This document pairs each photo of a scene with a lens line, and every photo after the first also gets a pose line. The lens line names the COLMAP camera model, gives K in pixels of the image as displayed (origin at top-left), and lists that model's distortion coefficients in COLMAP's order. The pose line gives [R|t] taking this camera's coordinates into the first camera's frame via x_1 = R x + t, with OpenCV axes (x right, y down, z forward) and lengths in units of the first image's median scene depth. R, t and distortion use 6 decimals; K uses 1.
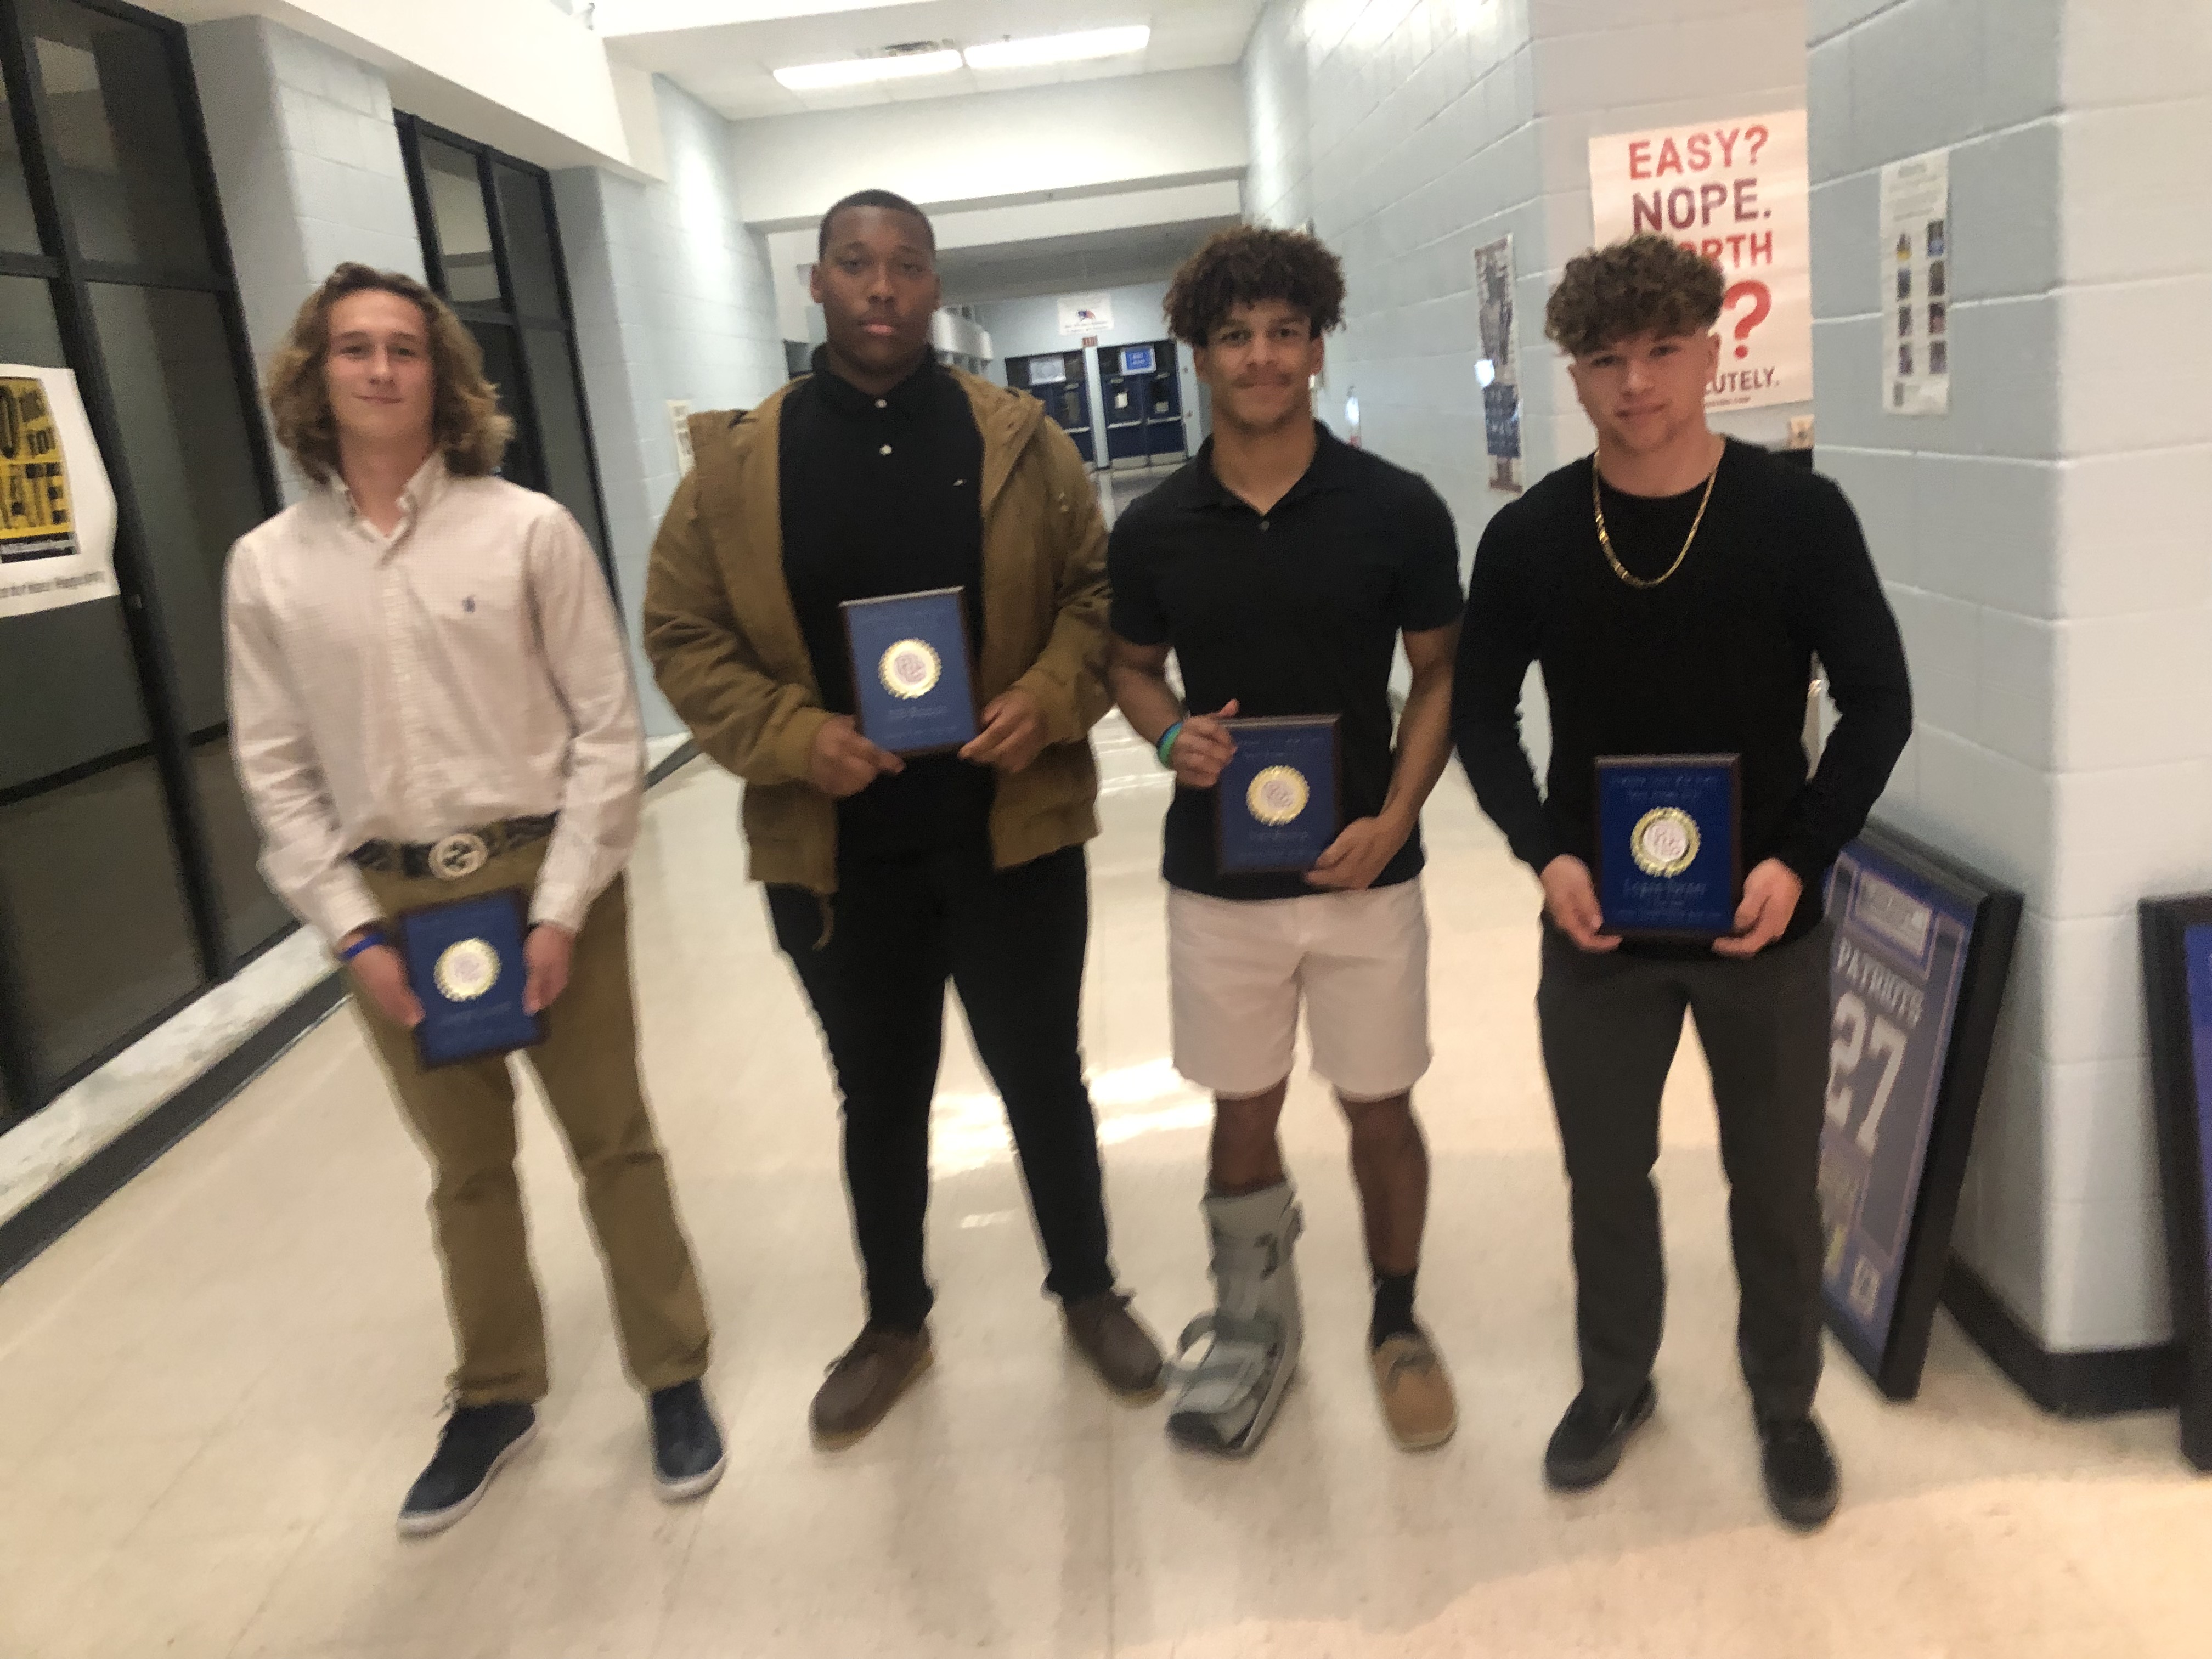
lens RADIAL K [[1795.2, 0, 1110.5], [0, 1795.2, 798.0], [0, 0, 1]] dist [0.008699, 0.005602]
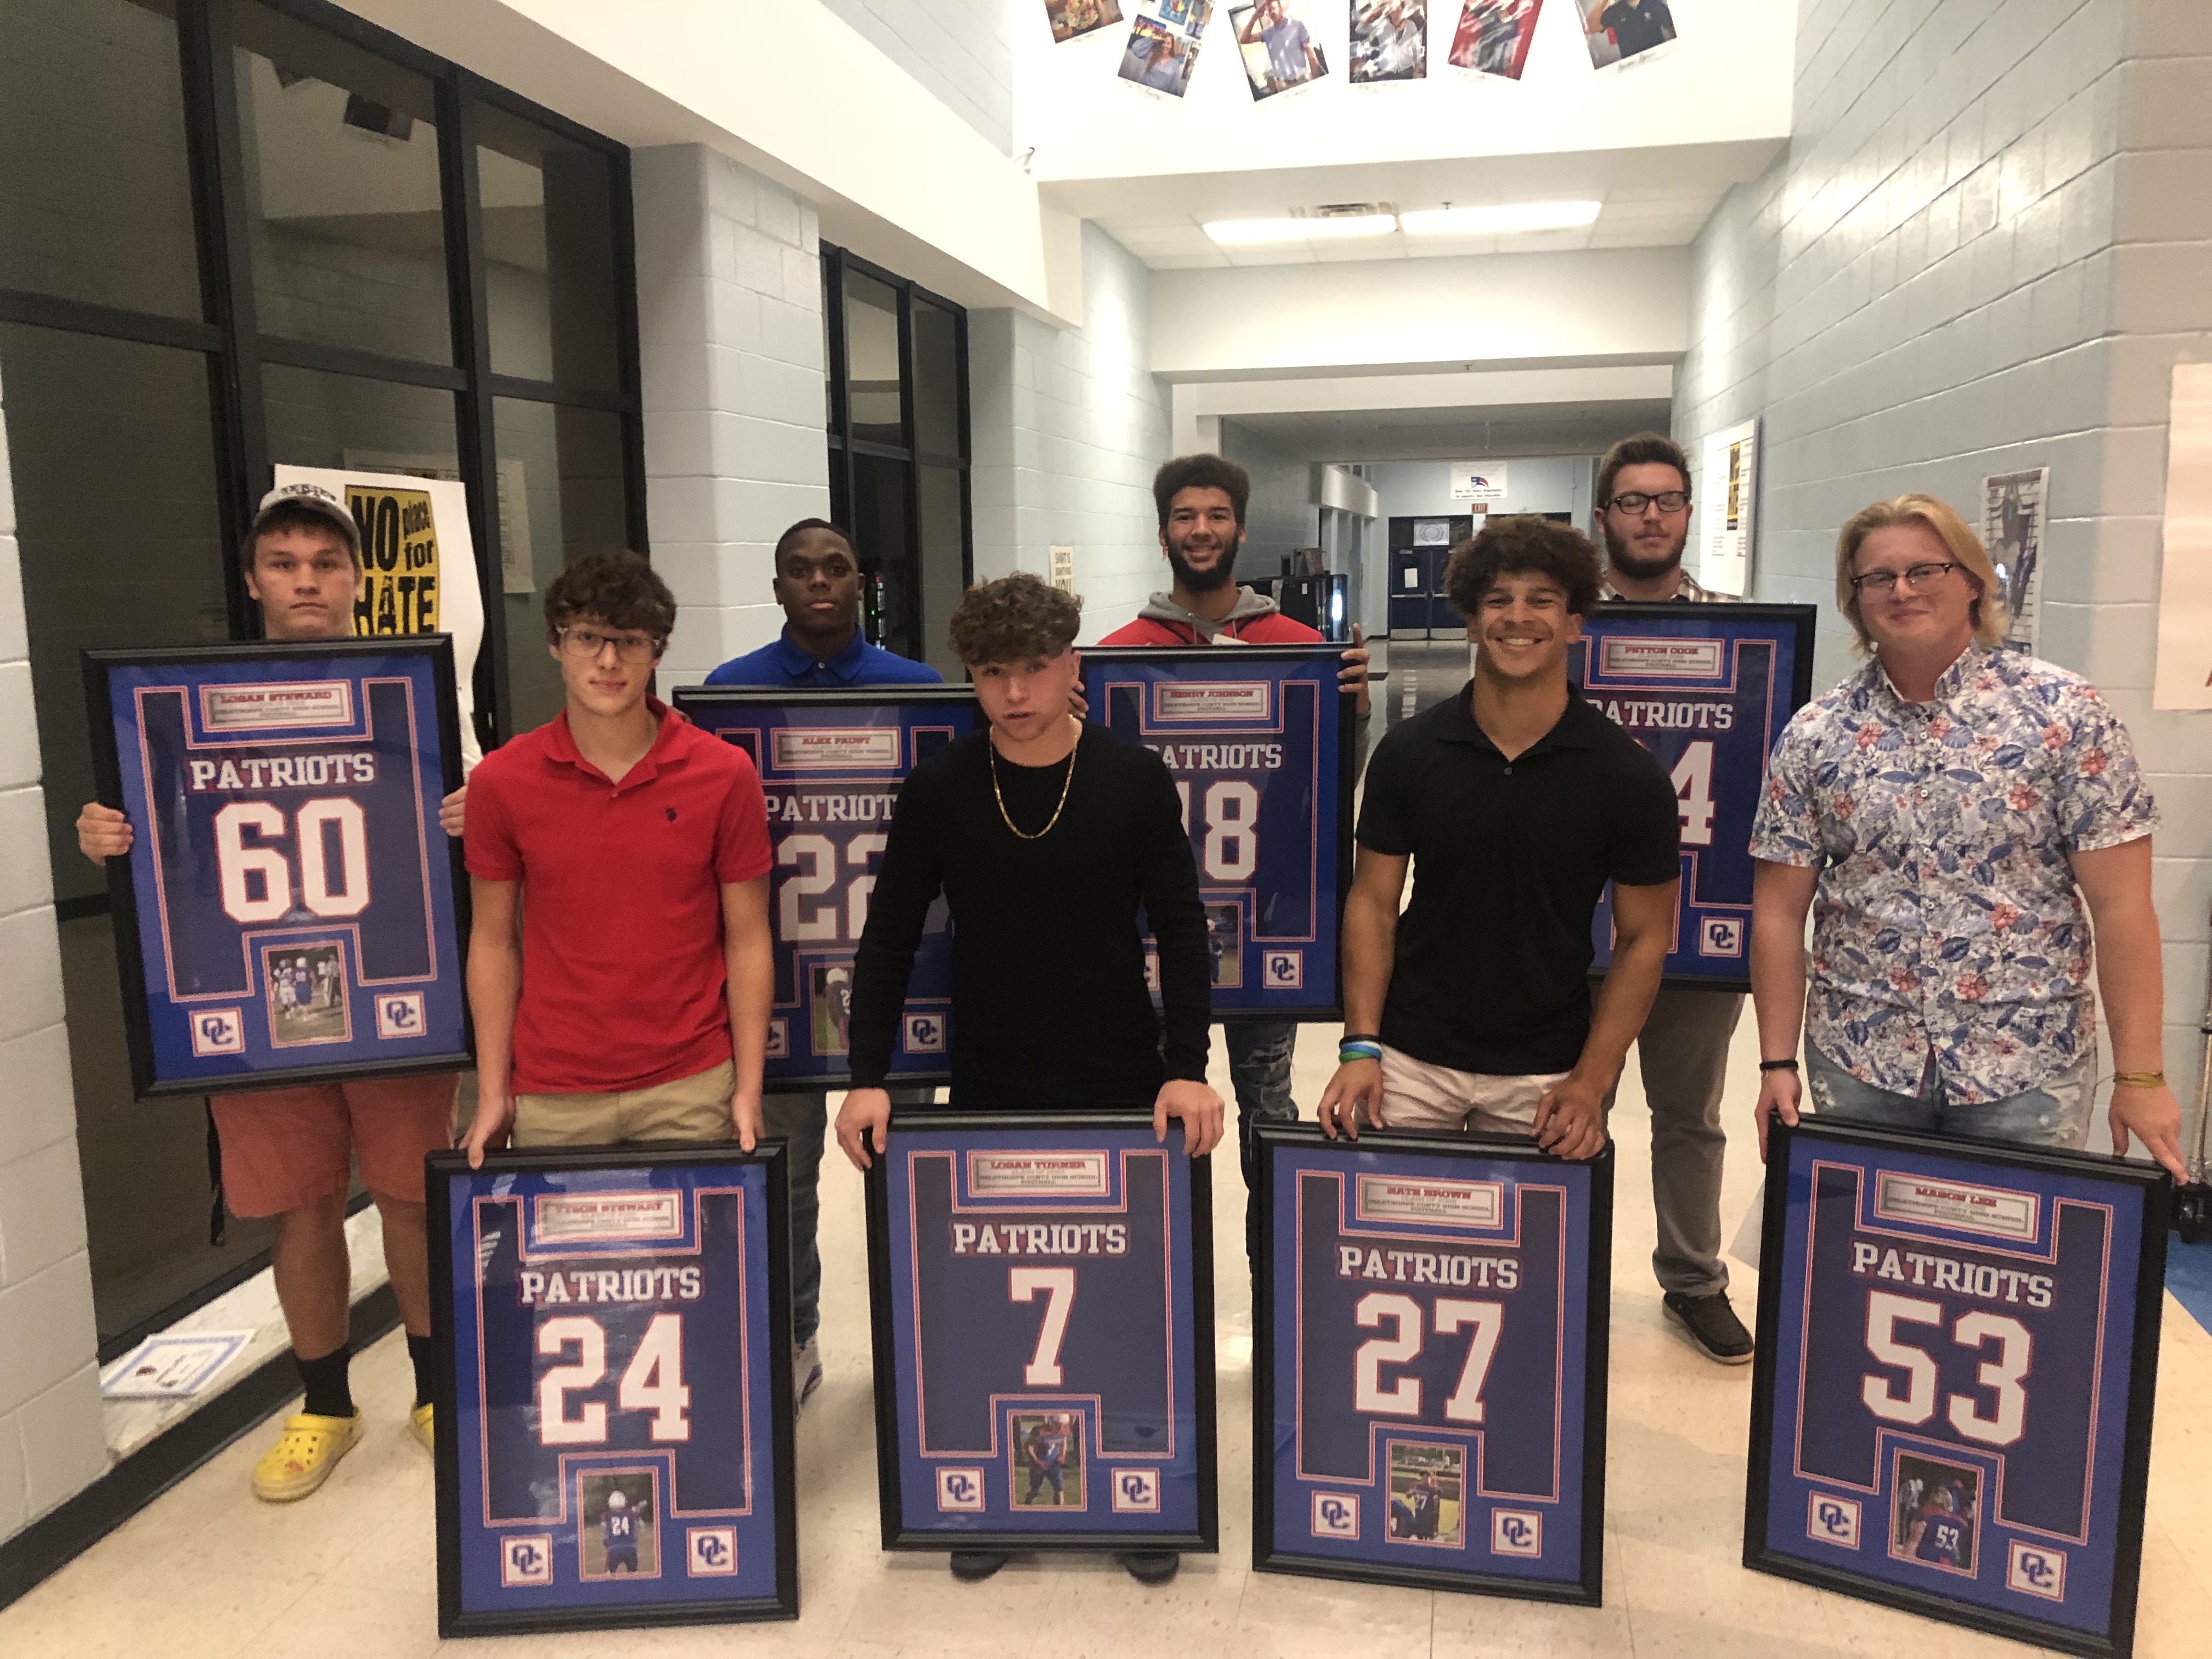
lens RADIAL K [[1807.8, 0, 1106.0], [0, 1807.8, 829.5], [0, 0, 1]] dist [0.012445, 0.003484]
pose [[0.974207, 0.123061, -0.189145, -0.025749], [-0.134811, 0.989583, -0.050516, -0.047030], [0.180958, 0.074712, 0.980649, 0.107395]]
